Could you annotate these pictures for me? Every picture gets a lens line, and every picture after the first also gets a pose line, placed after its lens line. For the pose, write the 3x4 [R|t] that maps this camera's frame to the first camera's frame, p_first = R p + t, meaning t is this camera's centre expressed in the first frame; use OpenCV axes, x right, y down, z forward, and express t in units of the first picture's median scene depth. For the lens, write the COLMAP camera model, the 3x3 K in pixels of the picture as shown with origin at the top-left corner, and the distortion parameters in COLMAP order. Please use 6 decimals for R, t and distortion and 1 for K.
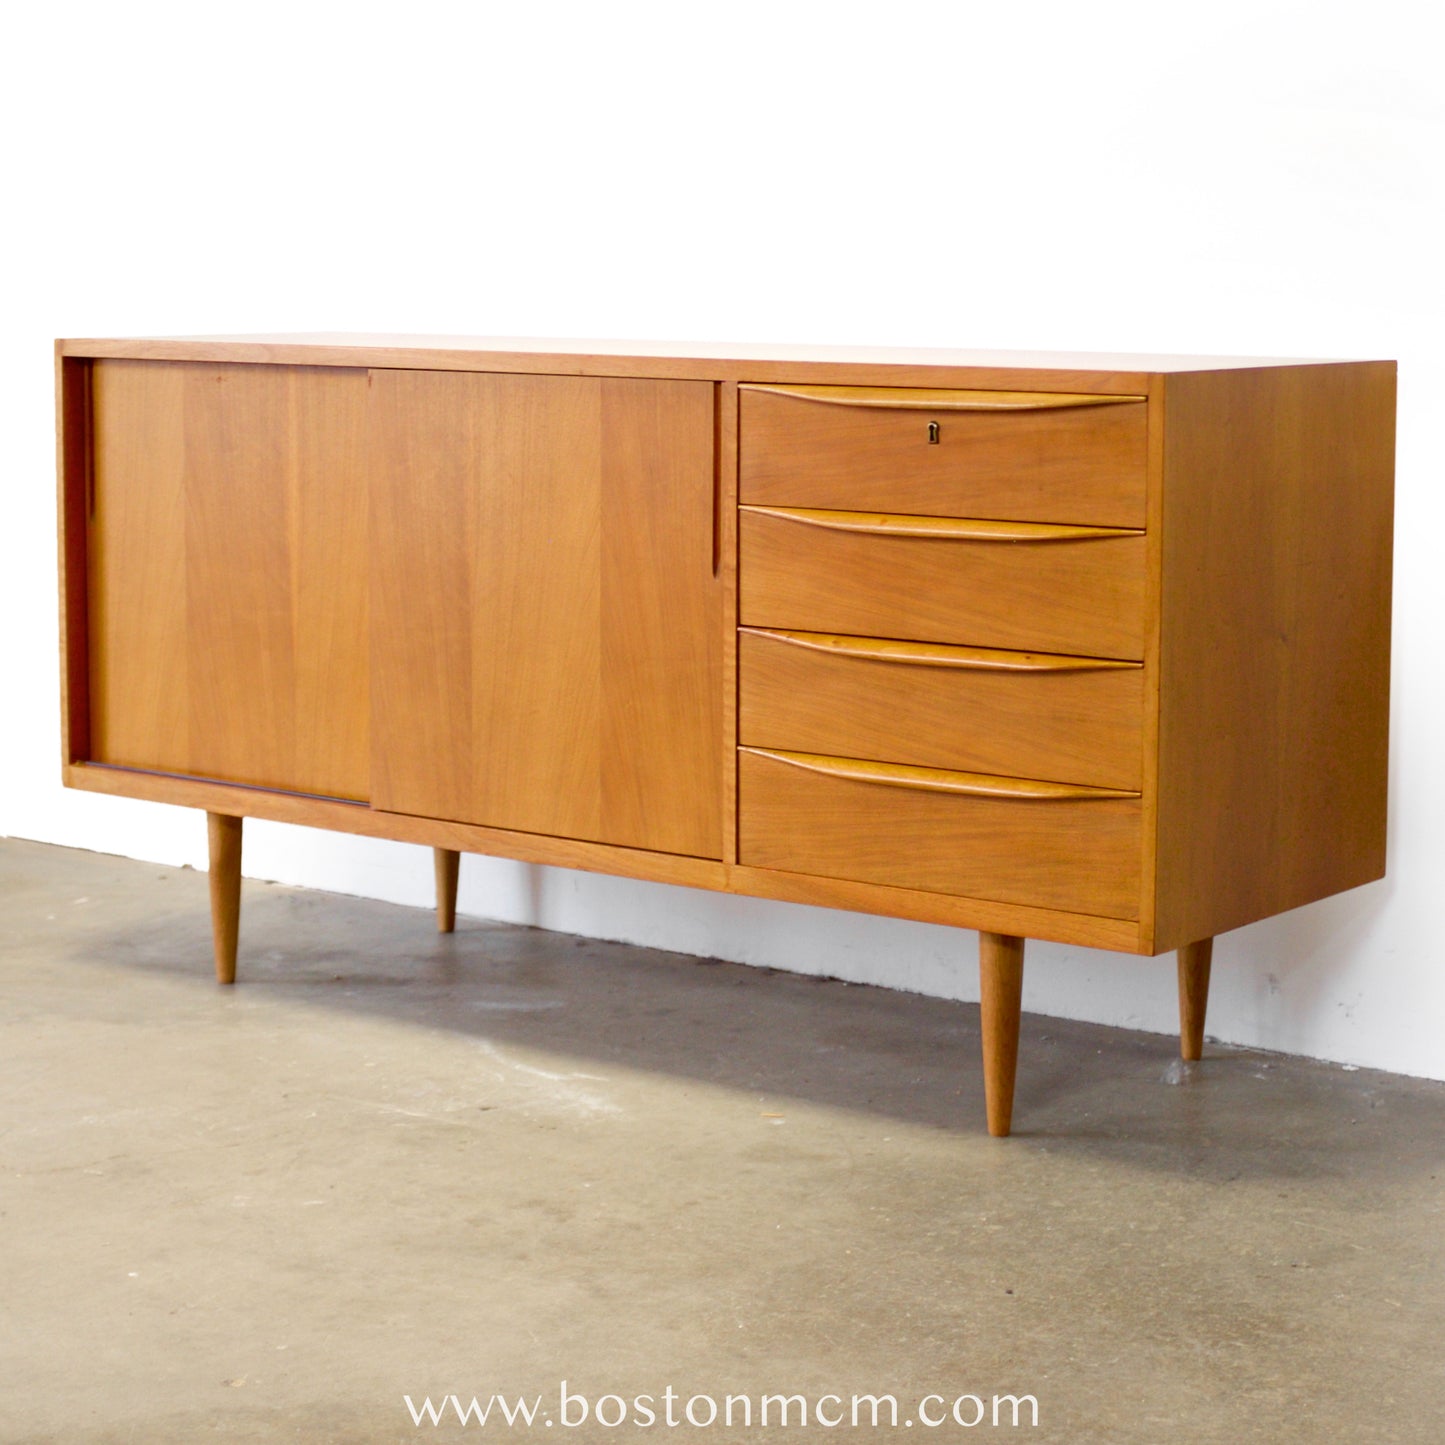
lens RADIAL K [[3251.6, 0, 773.3], [0, 3251.6, 664.8], [0, 0, 1]] dist [-0.051025, -0.174747]
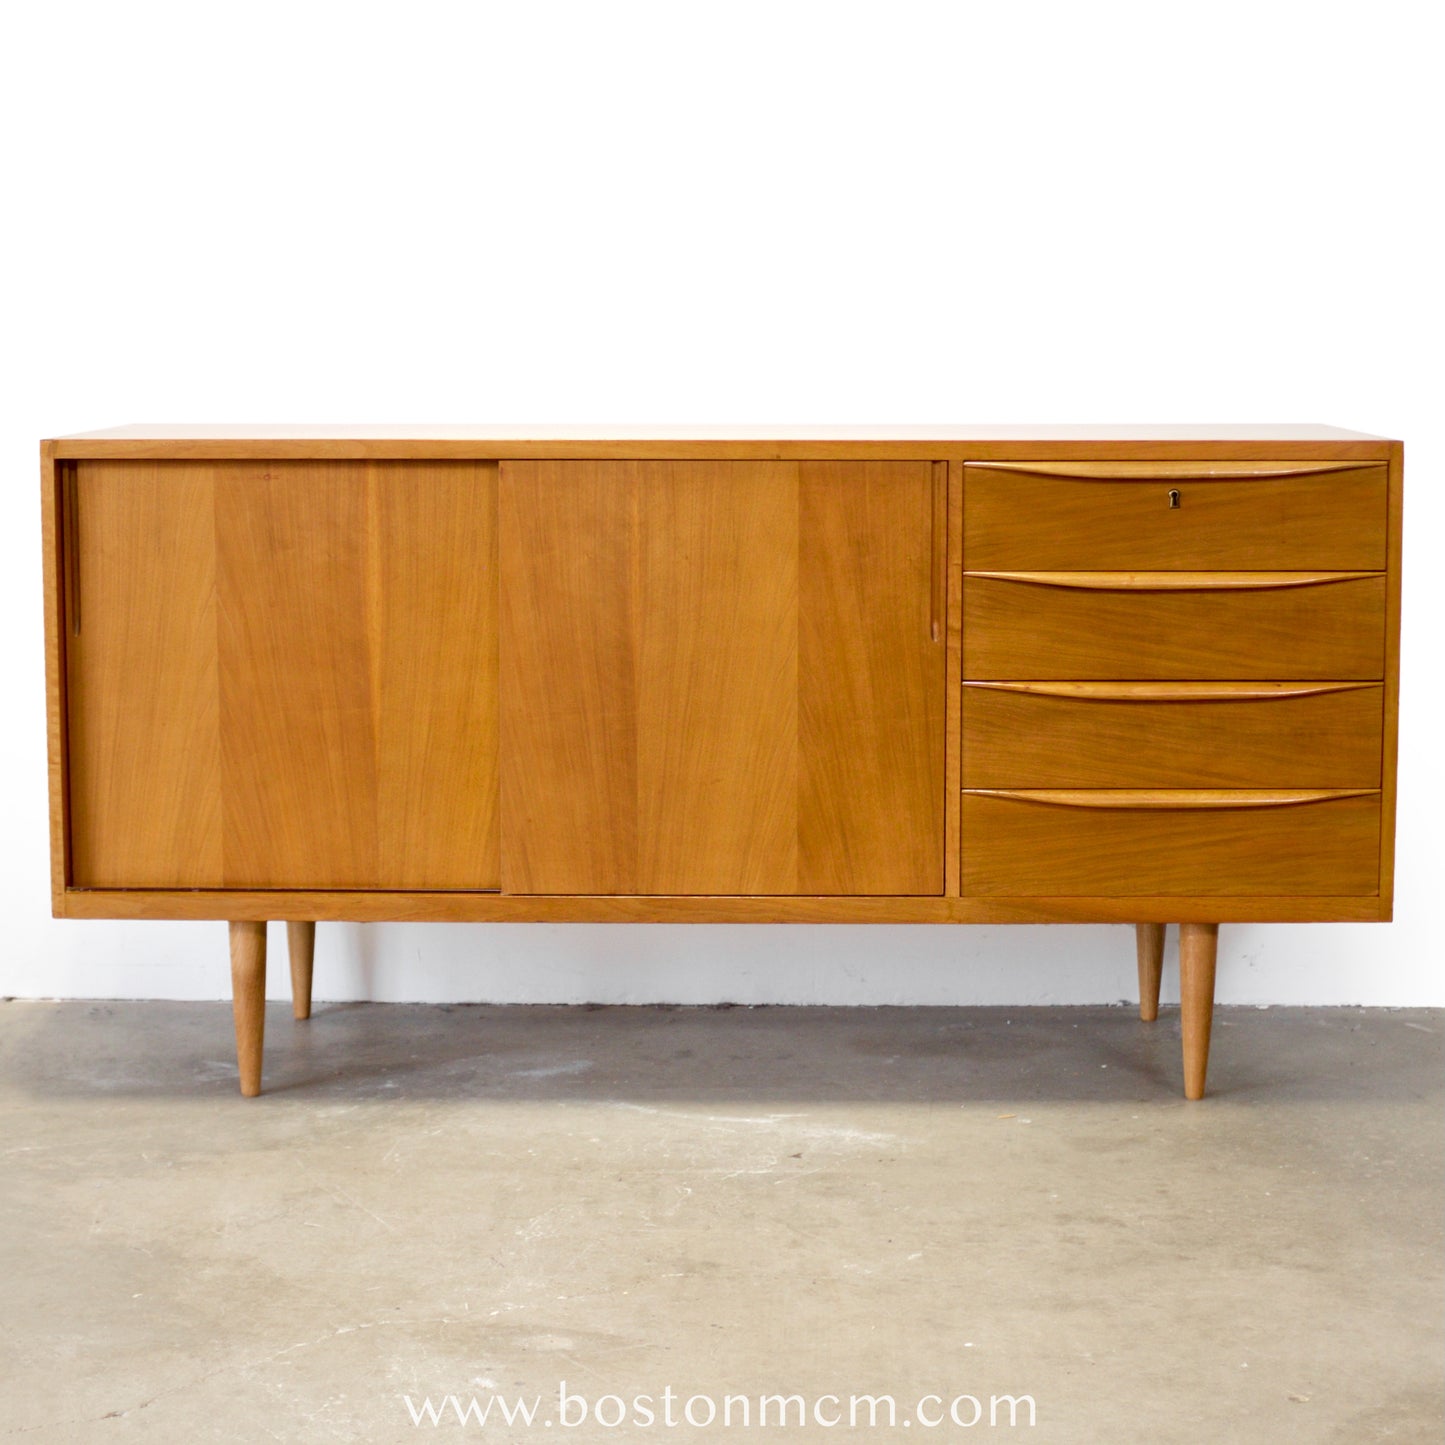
lens RADIAL K [[2962.8, 0, 690.2], [0, 2962.8, 663.2], [0, 0, 1]] dist [-0.073200, -0.025528]
pose [[0.811245, -0.074963, 0.579881, -0.662023], [0.079625, 0.996672, 0.017449, -0.042527], [-0.579259, 0.032018, 0.814515, 0.231940]]
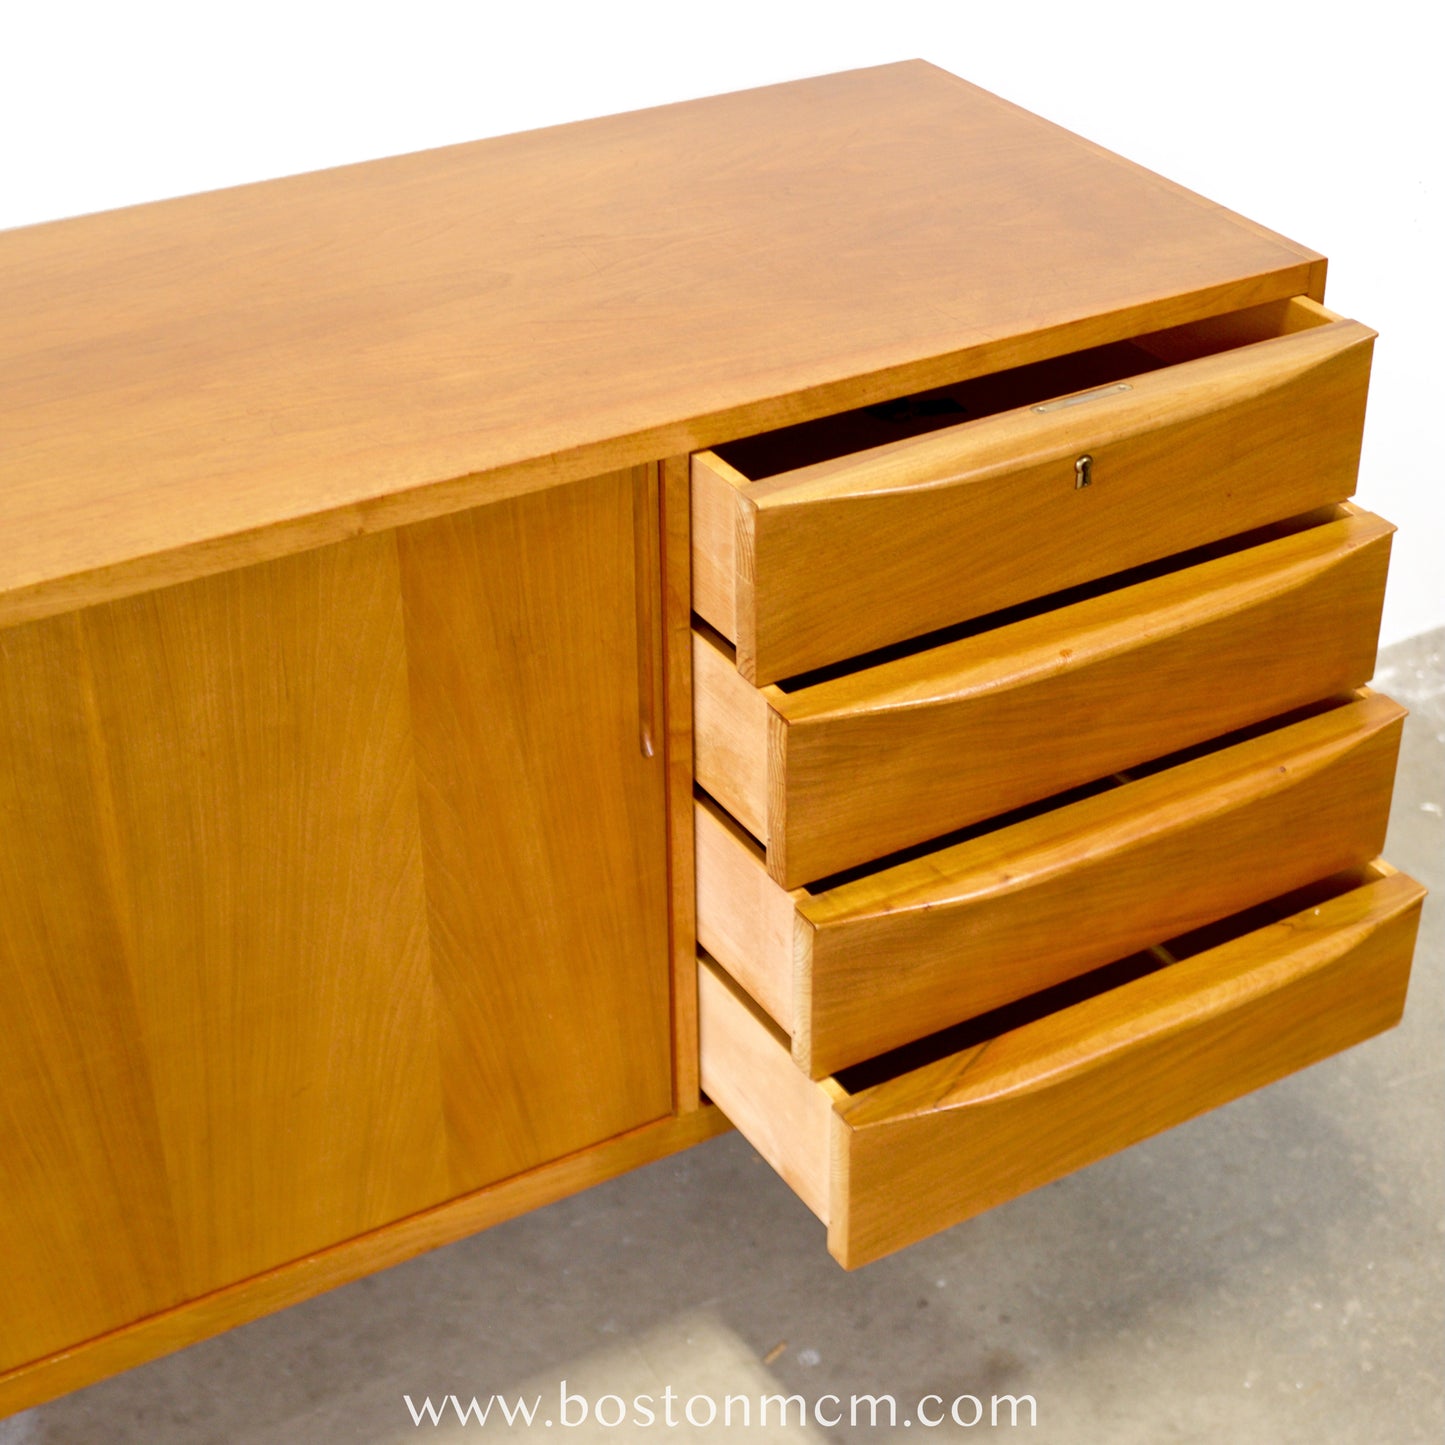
lens RADIAL K [[2630.7, 0, 841.7], [0, 2630.7, 722.7], [0, 0, 1]] dist [-0.060331, -0.175688]
pose [[0.350582, -0.493284, 0.796092, -0.389023], [0.102693, 0.865165, 0.490860, -0.266758], [-0.930885, -0.090333, 0.353968, 0.789826]]
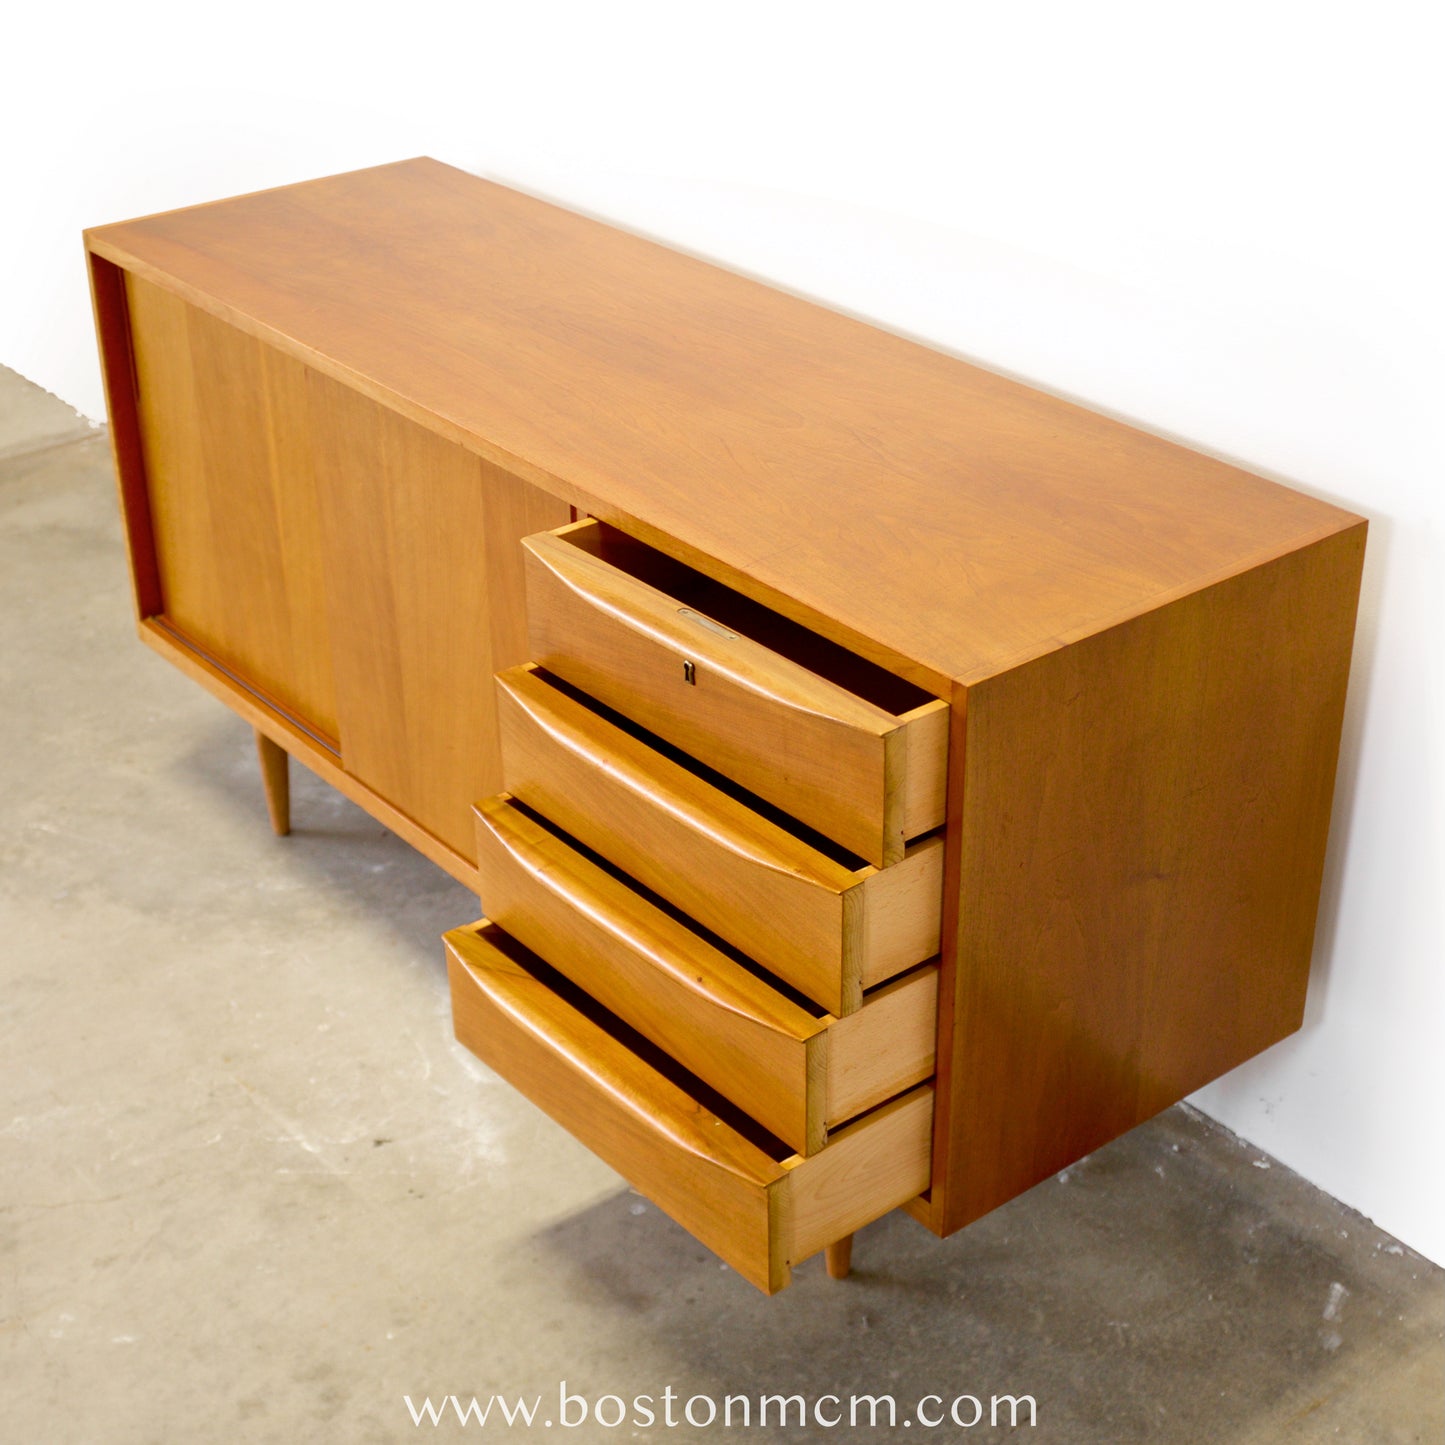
lens RADIAL K [[2397.1, 0, 739.9], [0, 2397.1, 799.6], [0, 0, 1]] dist [-0.071299, -0.027532]
pose [[0.969440, 0.113299, -0.217599, 0.178871], [-0.017999, 0.917428, 0.397494, -0.272687], [0.244667, -0.381430, 0.891431, 0.384304]]
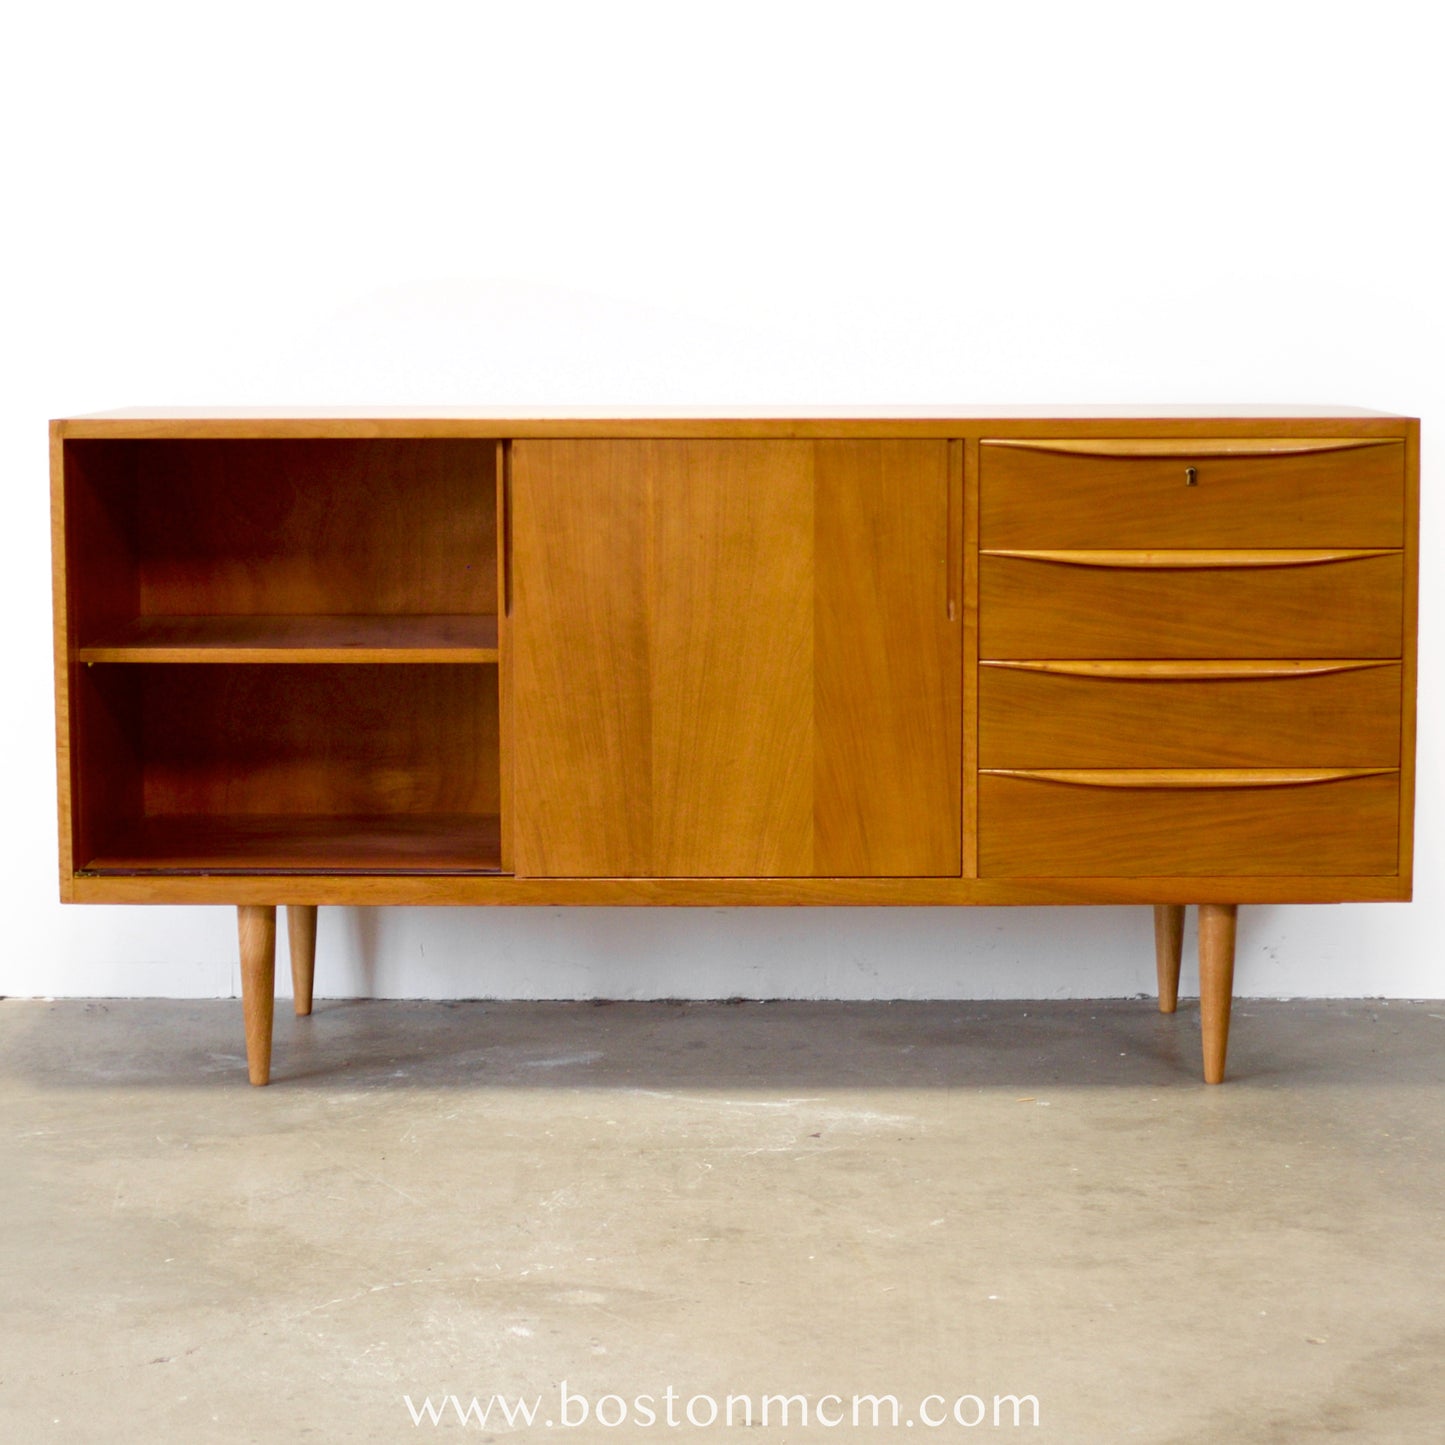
lens RADIAL K [[3304.9, 0, 696.0], [0, 3304.9, 678.8], [0, 0, 1]] dist [-0.053577, -0.200040]
pose [[0.803711, -0.073685, 0.590439, -0.739975], [0.082402, 0.996525, 0.012197, -0.026963], [-0.589286, 0.038851, 0.806990, 0.154303]]
